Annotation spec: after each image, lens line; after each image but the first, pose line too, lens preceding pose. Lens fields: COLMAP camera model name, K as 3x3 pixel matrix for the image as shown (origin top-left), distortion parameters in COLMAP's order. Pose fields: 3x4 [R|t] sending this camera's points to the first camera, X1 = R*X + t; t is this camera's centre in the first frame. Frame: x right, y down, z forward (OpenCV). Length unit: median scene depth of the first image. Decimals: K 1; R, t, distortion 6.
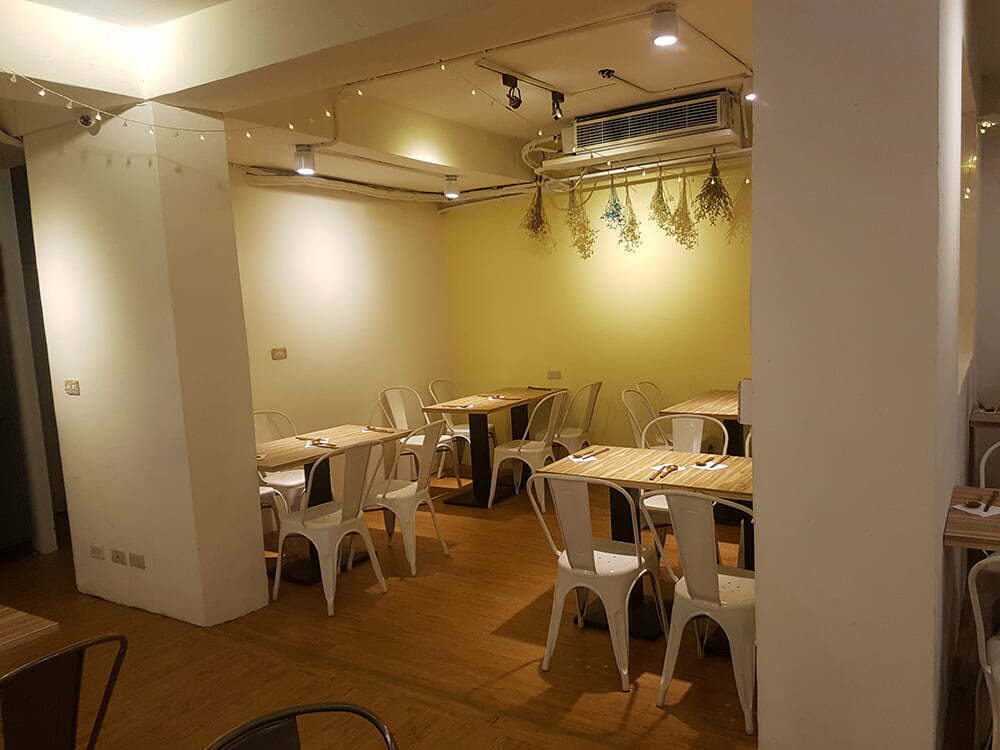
lens RADIAL K [[743.0, 0, 500.0], [0, 743.0, 375.0], [0, 0, 1]] dist [0.063606, -0.094944]
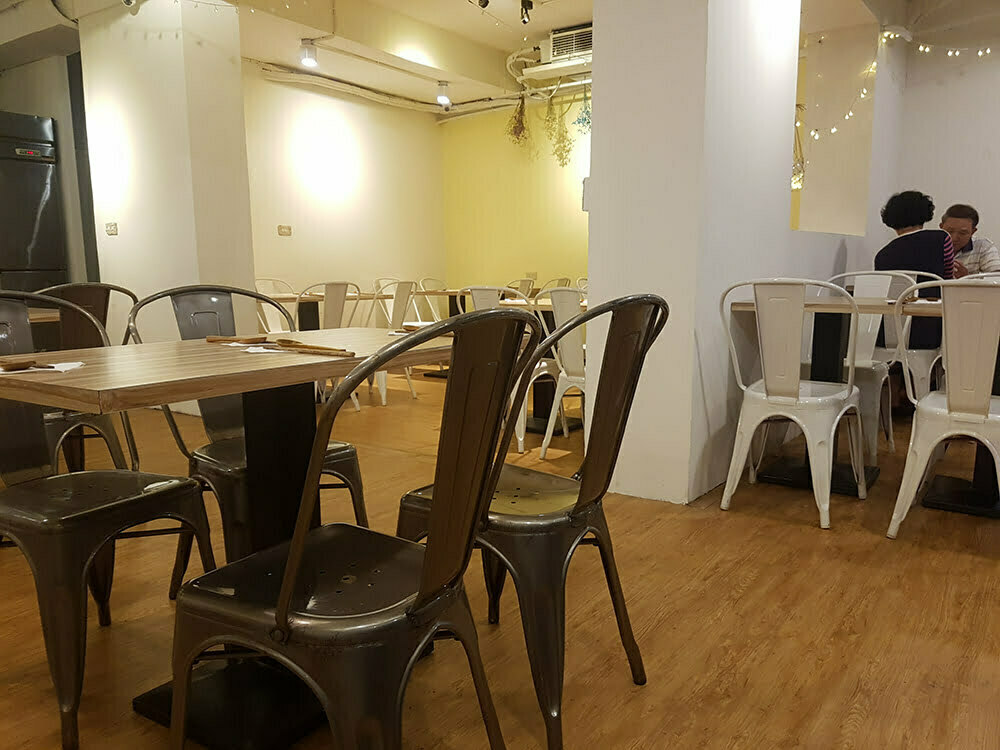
lens RADIAL K [[760.3, 0, 494.7], [0, 760.3, 388.3], [0, 0, 1]] dist [0.060223, -0.098506]
pose [[0.997169, 0.056322, -0.049827, 0.101304], [-0.053406, 0.996886, 0.058020, 0.128564], [0.052940, -0.055195, 0.997071, -0.177370]]
